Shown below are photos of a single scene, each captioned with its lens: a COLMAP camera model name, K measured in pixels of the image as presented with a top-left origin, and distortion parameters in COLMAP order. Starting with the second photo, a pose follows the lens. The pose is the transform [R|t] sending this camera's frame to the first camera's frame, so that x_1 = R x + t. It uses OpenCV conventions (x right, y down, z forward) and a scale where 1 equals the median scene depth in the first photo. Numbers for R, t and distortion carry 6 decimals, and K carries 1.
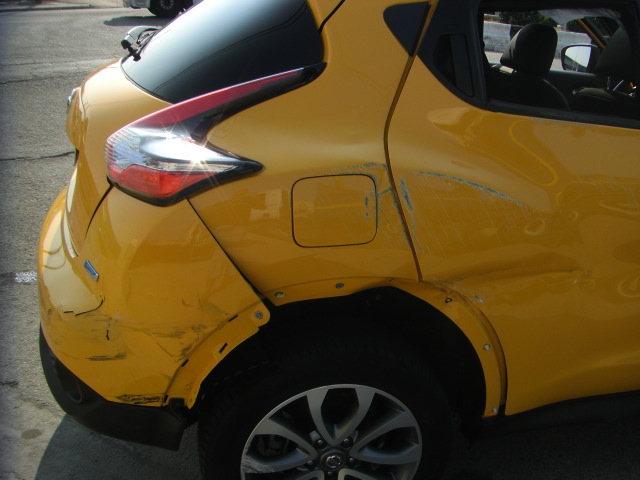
lens RADIAL K [[721.0, 0, 375.8], [0, 721.0, 272.0], [0, 0, 1]] dist [-0.173602, 0.067786]
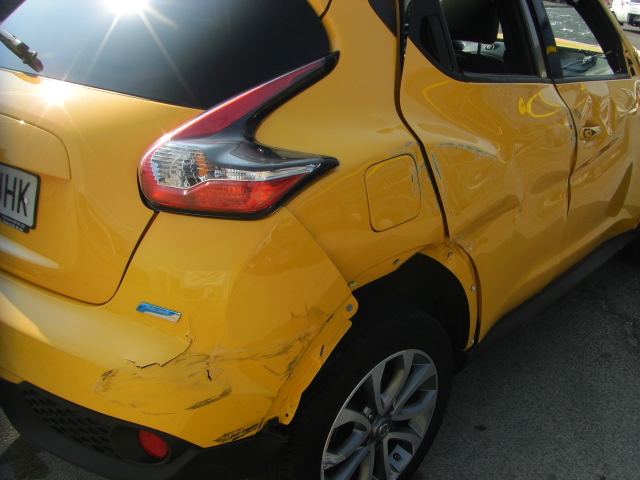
lens RADIAL K [[717.8, 0, 375.9], [0, 717.8, 275.3], [0, 0, 1]] dist [-0.149079, 0.069298]
pose [[0.829552, -0.240773, 0.503856, -0.612661], [0.208834, 0.970565, 0.119970, -0.094878], [-0.517911, 0.005700, 0.855416, 0.115550]]
